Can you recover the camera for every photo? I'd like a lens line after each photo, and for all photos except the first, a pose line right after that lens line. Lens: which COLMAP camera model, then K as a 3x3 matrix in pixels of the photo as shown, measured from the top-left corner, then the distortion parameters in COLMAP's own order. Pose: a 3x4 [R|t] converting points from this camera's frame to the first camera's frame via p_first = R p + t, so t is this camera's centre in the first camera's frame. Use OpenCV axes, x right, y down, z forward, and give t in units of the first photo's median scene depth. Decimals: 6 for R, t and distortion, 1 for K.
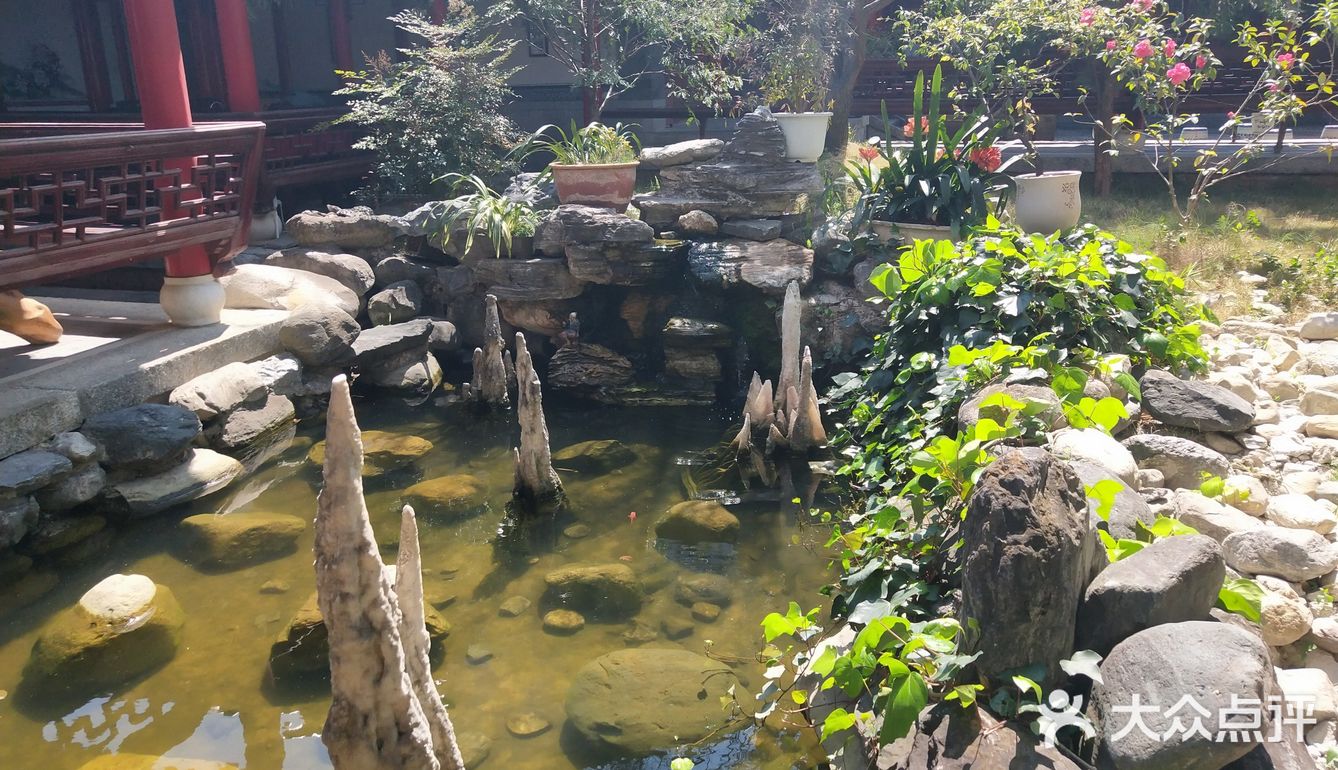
lens RADIAL K [[1016.0, 0, 669.0], [0, 1016.0, 385.0], [0, 0, 1]] dist [-0.027527, 0.056851]
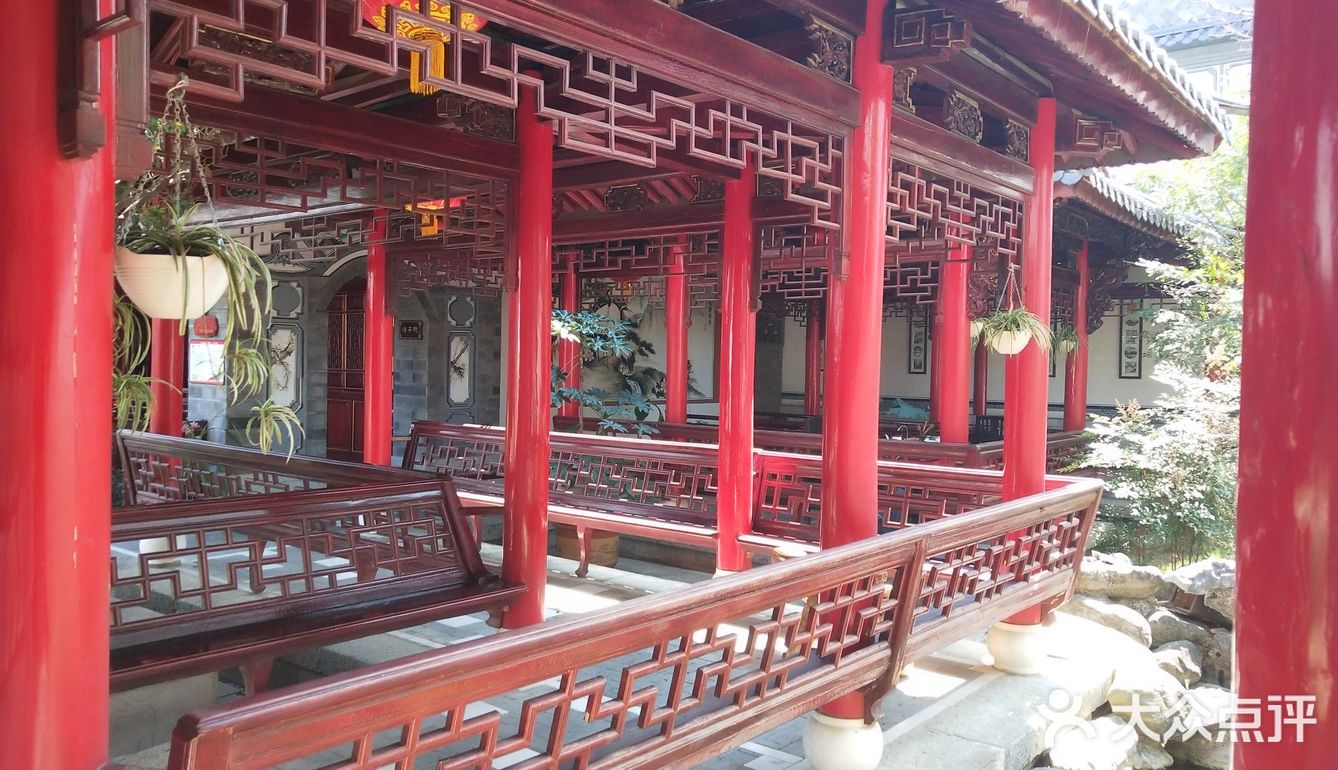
lens RADIAL K [[1016.0, 0, 669.0], [0, 1016.0, 385.0], [0, 0, 1]] dist [-0.027527, 0.056851]
pose [[0.920473, 0.051661, -0.387376, -0.353373], [-0.152557, 0.960080, -0.234464, -0.037436], [0.359799, 0.274915, 0.891609, -0.089996]]
